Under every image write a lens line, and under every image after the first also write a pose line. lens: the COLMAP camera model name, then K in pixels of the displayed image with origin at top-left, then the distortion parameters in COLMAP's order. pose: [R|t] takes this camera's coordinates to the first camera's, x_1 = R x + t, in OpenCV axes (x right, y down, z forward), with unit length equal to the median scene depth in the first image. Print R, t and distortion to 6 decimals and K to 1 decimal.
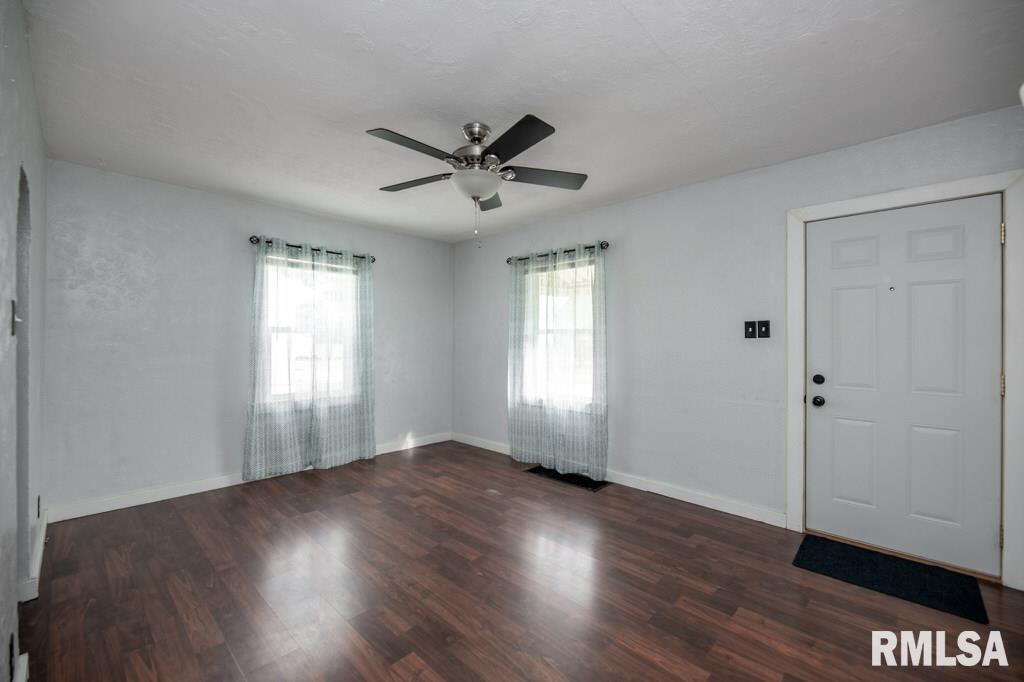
lens RADIAL K [[431.8, 0, 508.2], [0, 431.8, 346.9], [0, 0, 1]] dist [-0.000391, -0.000491]
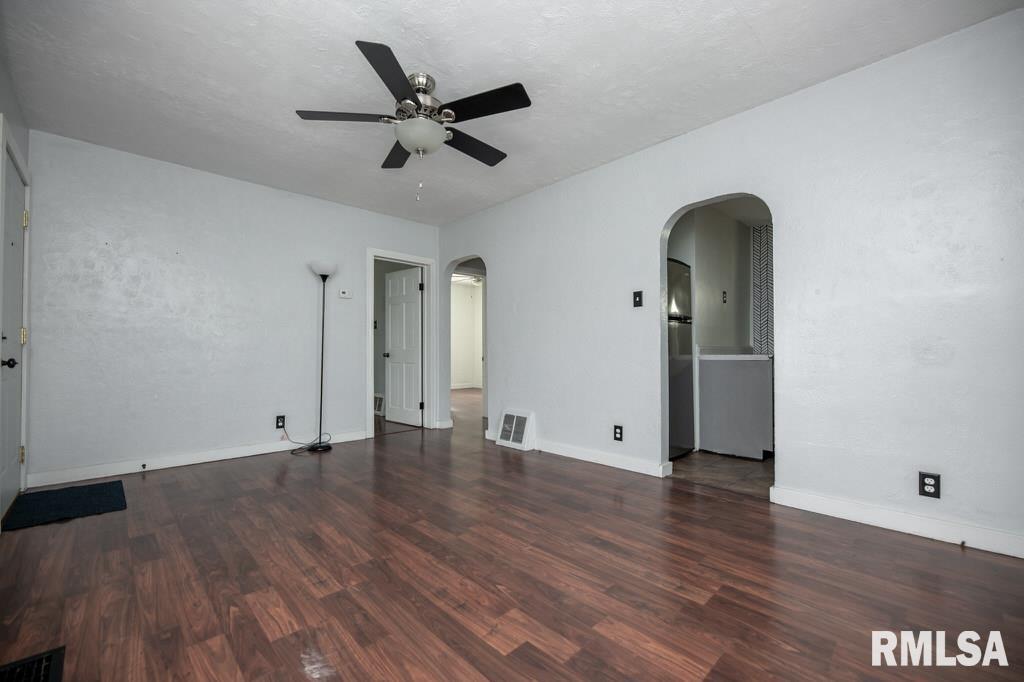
lens RADIAL K [[431.8, 0, 508.2], [0, 431.8, 346.9], [0, 0, 1]] dist [-0.000391, -0.000491]
pose [[-0.999895, 0.004119, 0.013860, -0.221613], [0.004245, 0.999950, 0.009093, 0.071373], [-0.013822, 0.009151, -0.999863, 1.496483]]
